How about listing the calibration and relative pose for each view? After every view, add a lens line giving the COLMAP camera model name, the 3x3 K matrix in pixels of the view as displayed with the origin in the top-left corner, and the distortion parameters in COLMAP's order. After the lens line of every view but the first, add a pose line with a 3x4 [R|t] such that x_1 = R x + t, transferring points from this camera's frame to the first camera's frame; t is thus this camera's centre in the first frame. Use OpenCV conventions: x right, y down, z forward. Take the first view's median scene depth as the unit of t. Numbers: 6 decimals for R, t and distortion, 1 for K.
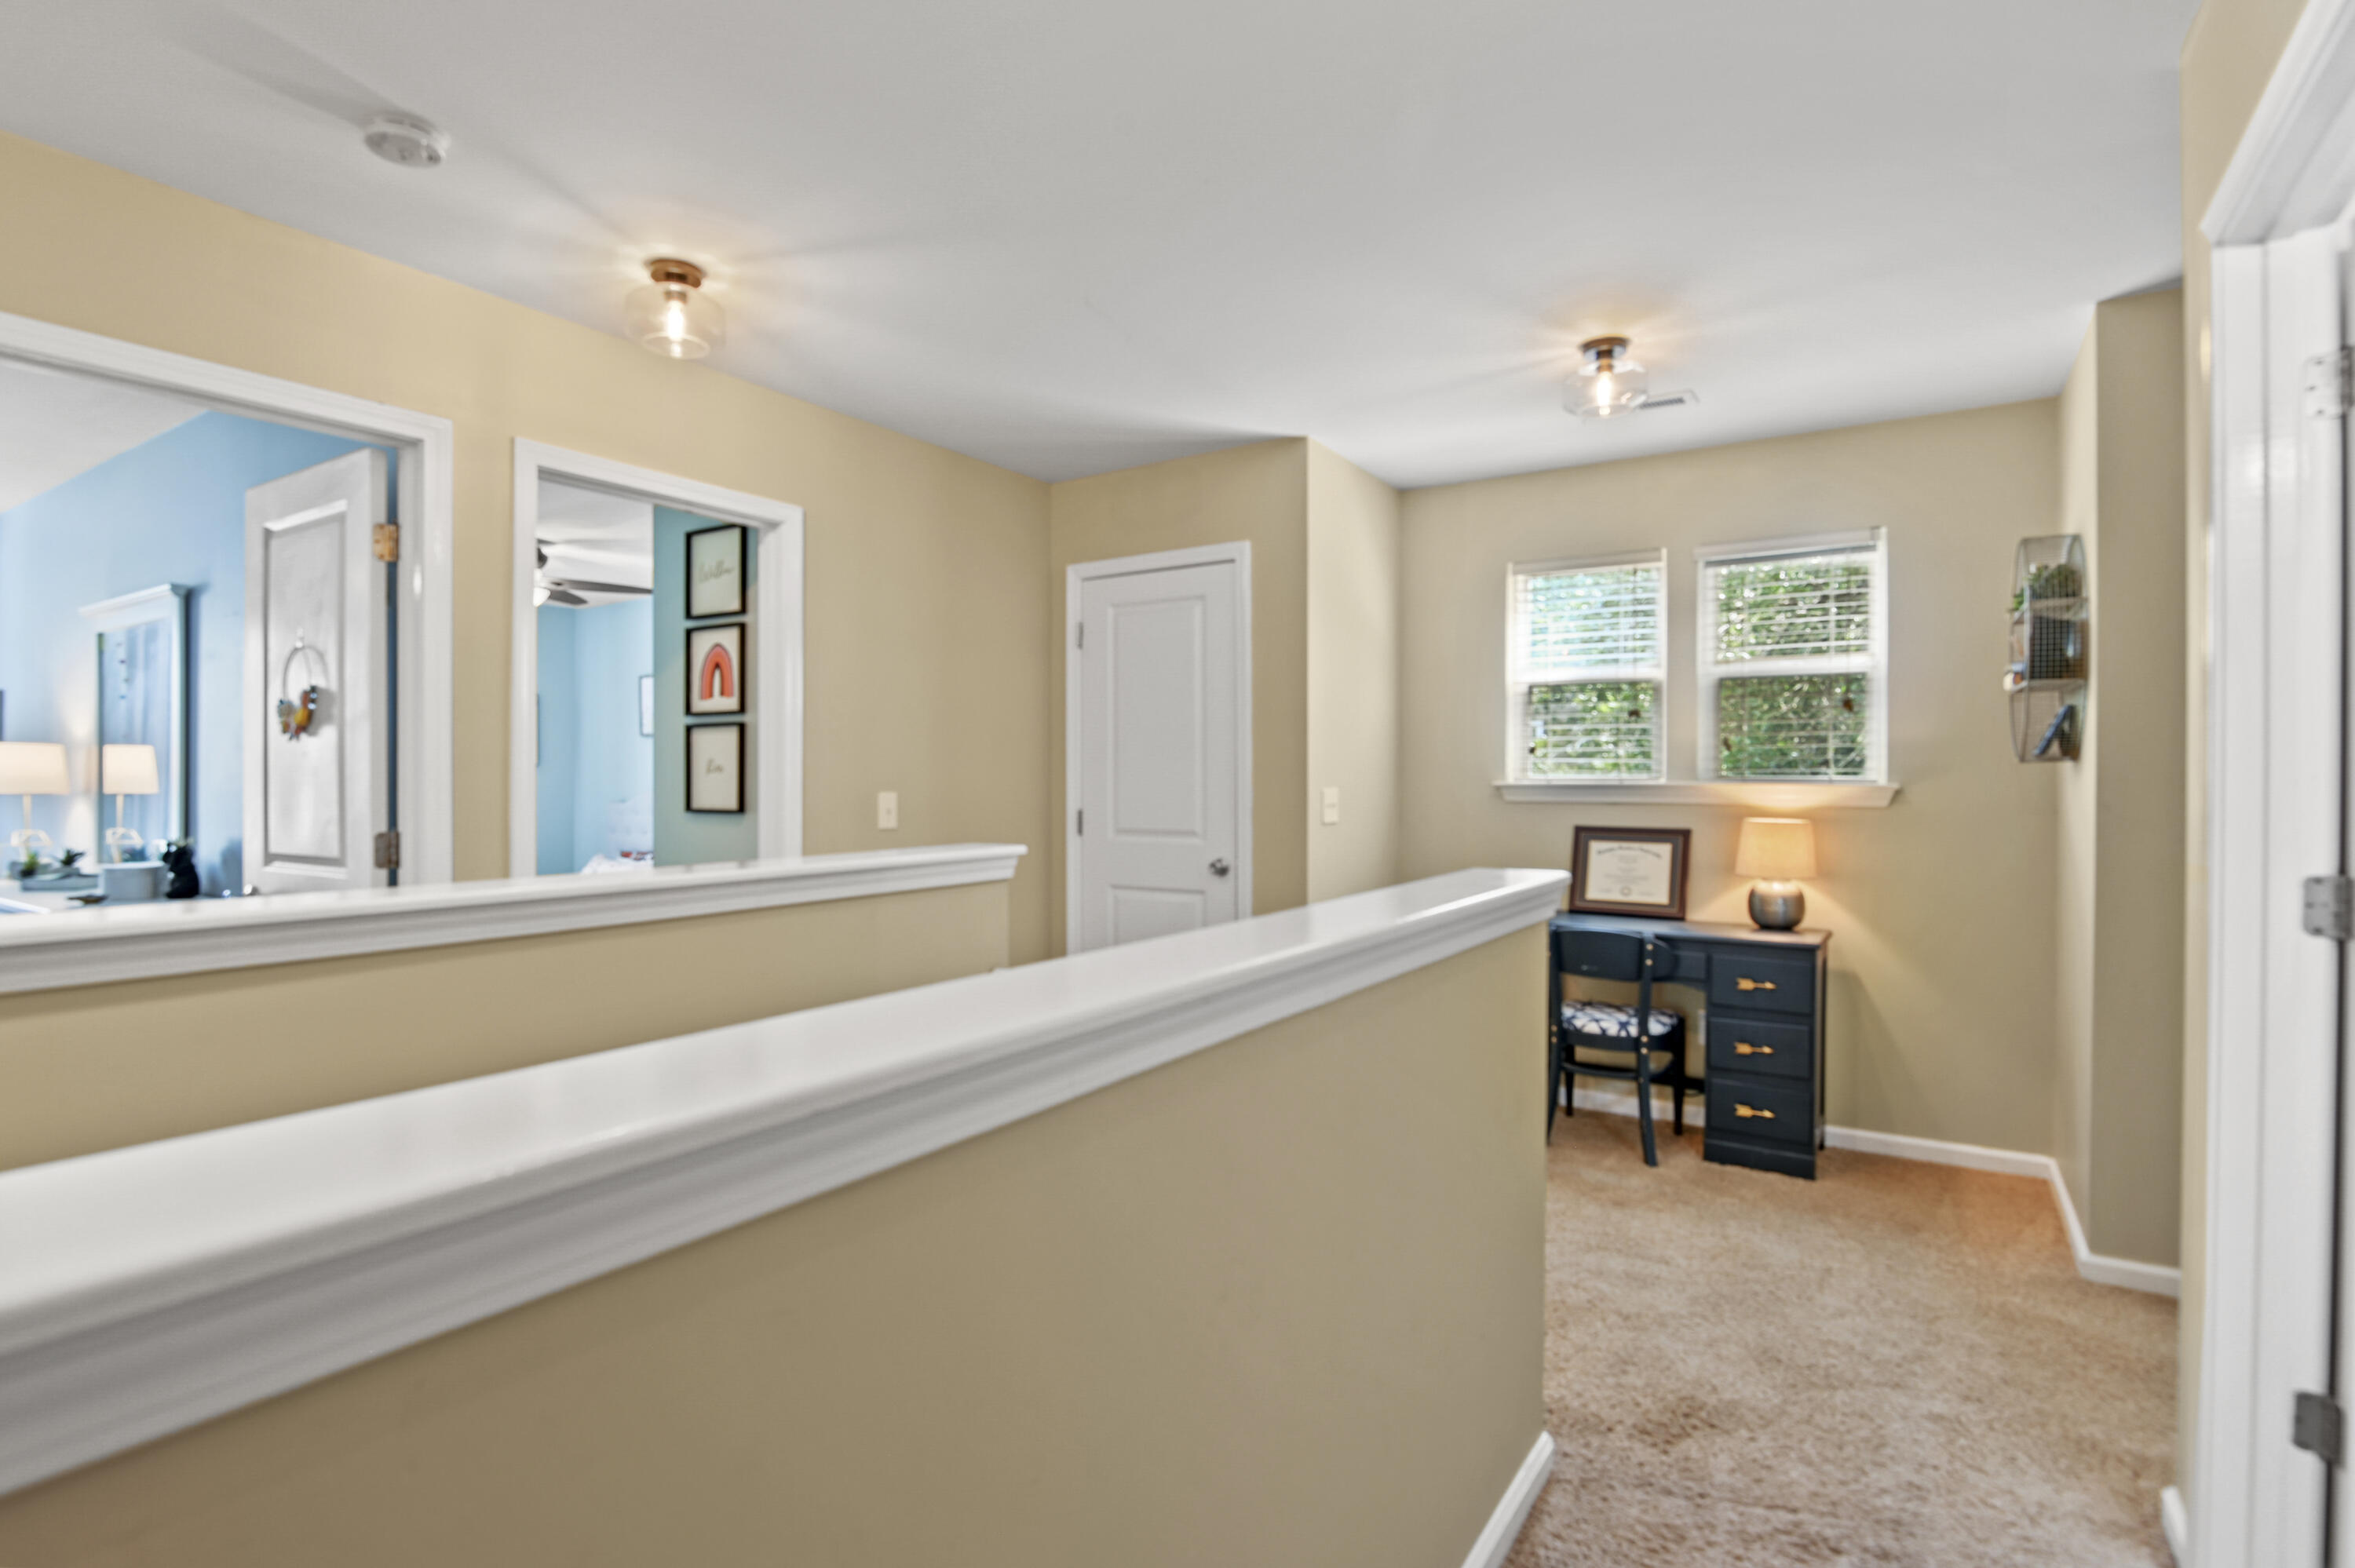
lens RADIAL K [[1153.1, 0, 1177.5], [0, 1153.1, 784.0], [0, 0, 1]] dist [-0.001980, -0.000429]
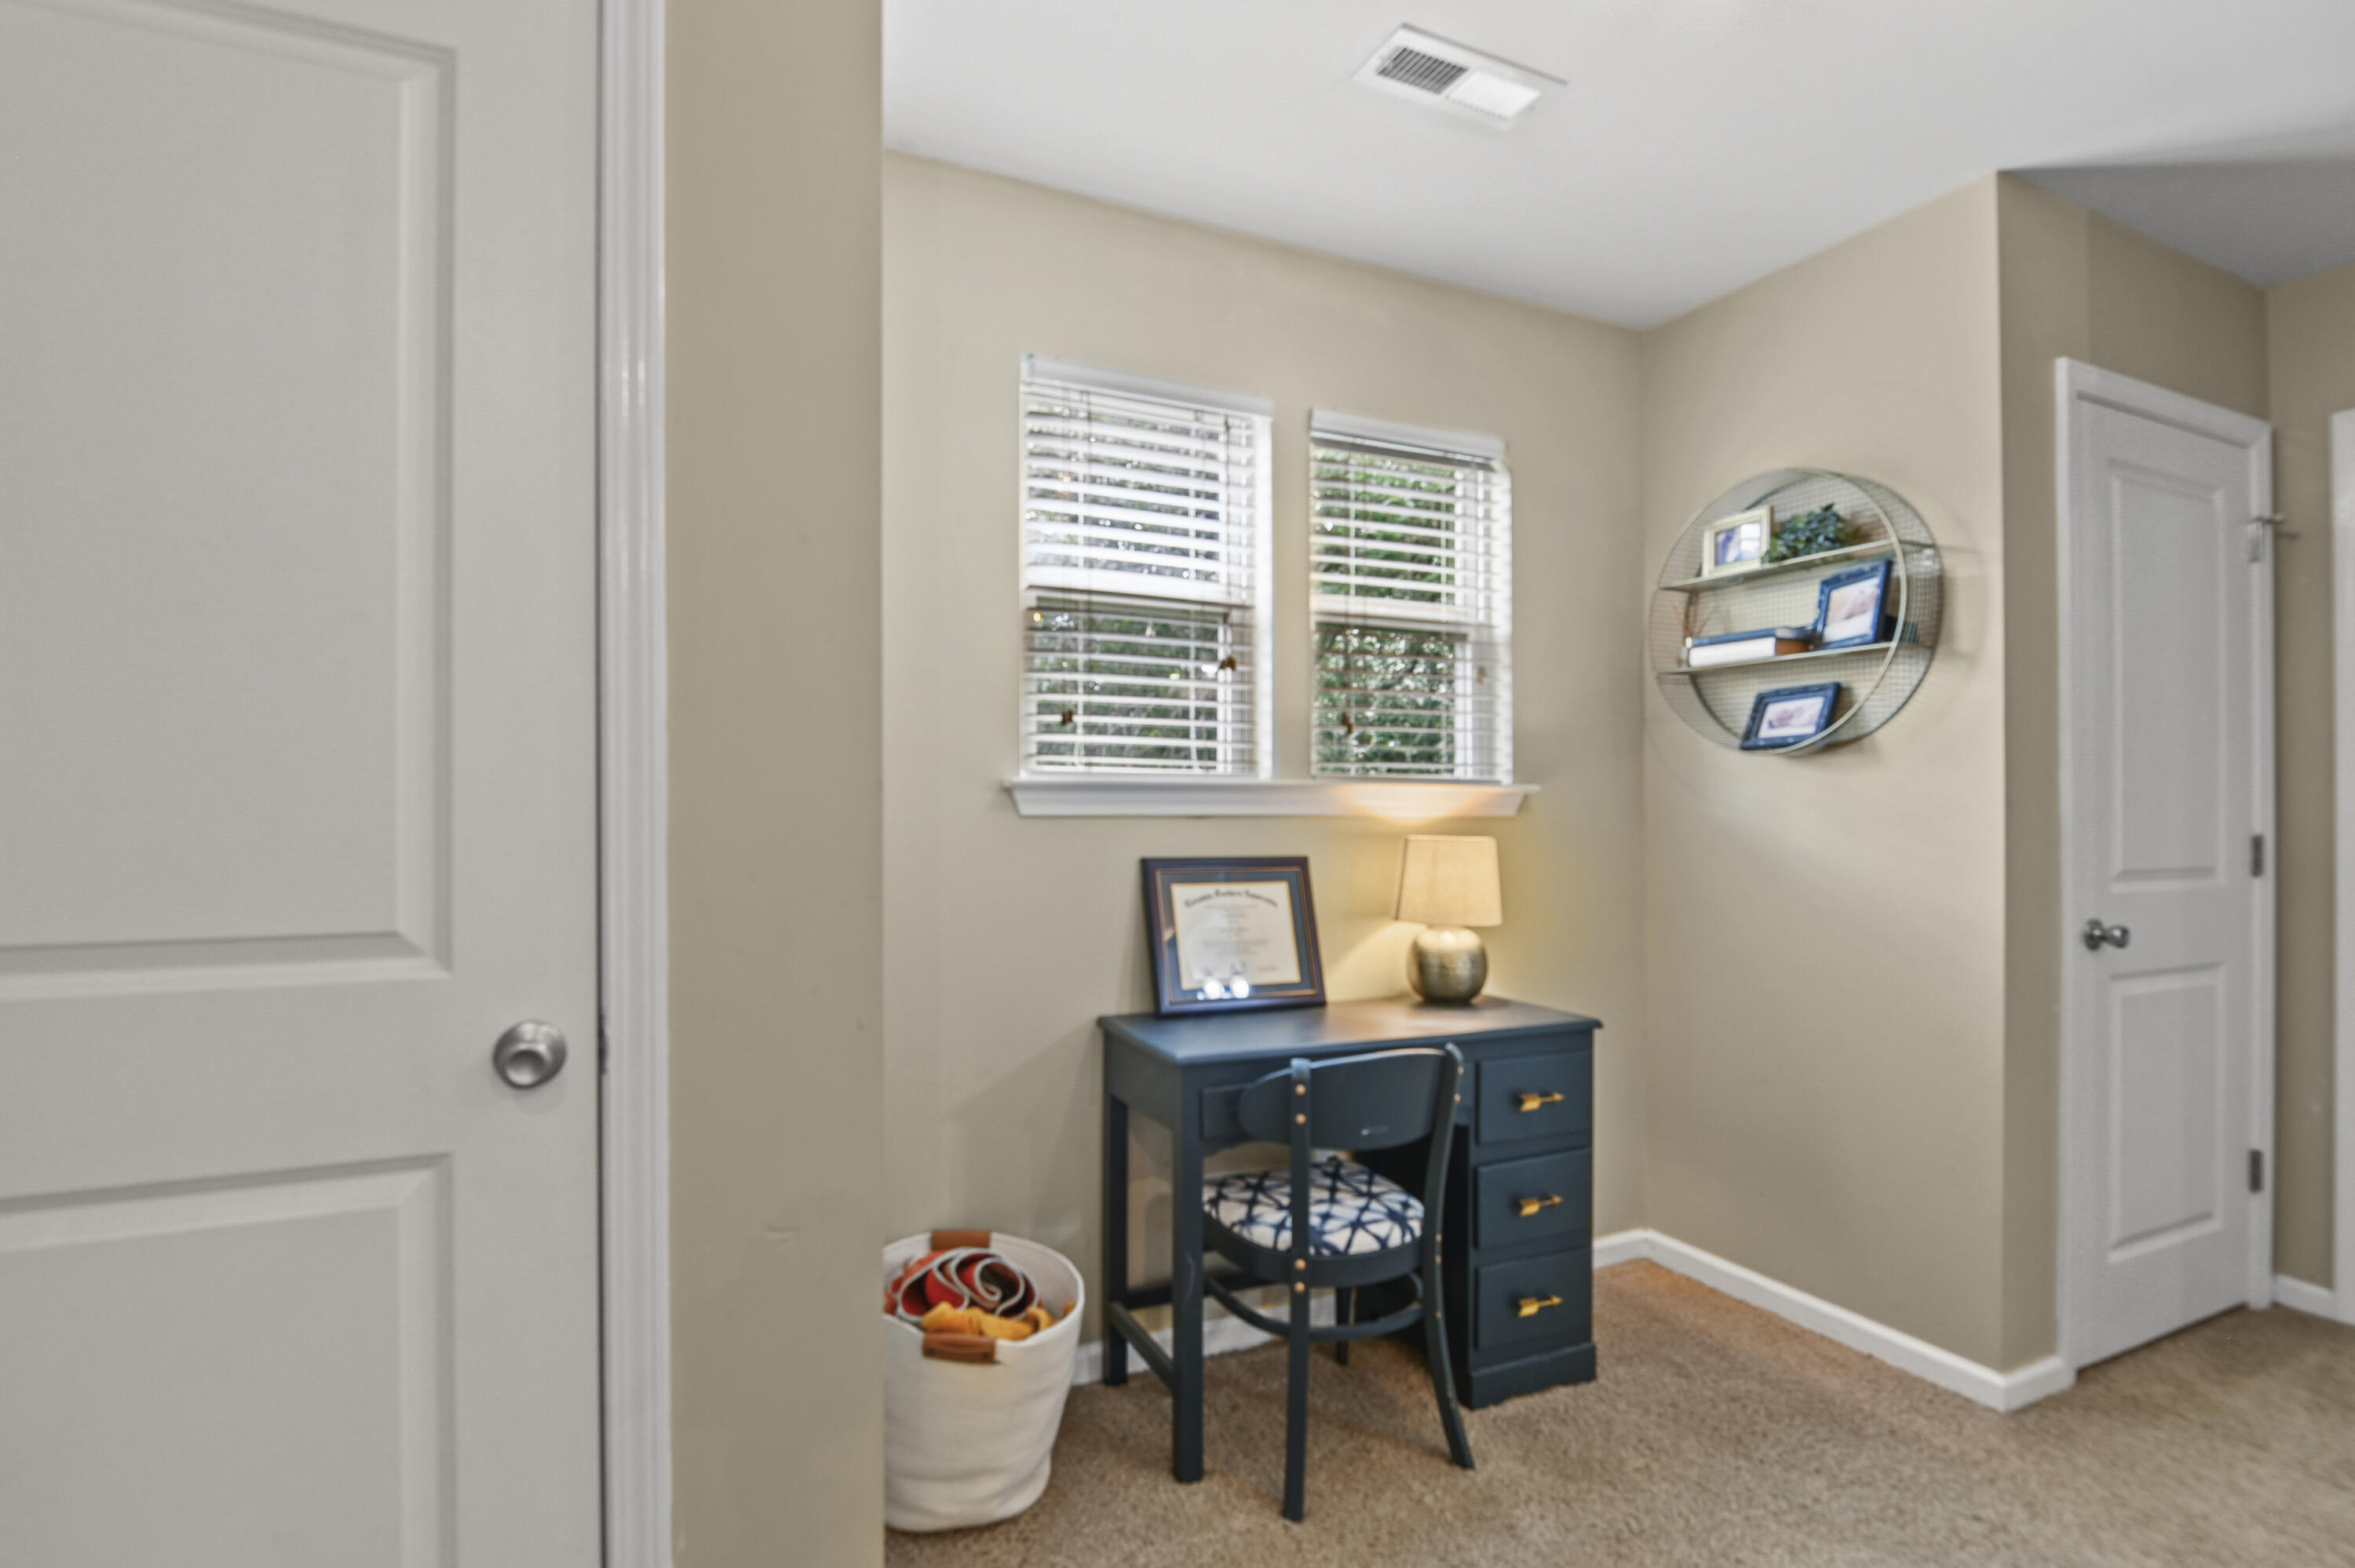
lens RADIAL K [[1121.1, 0, 1126.3], [0, 1121.1, 800.7], [0, 0, 1]] dist [-0.001006, -0.000094]
pose [[0.529674, 0.004132, 0.848191, -0.120791], [-0.001015, 0.999991, -0.004238, 0.012015], [-0.848201, 0.001384, 0.529673, 0.772442]]
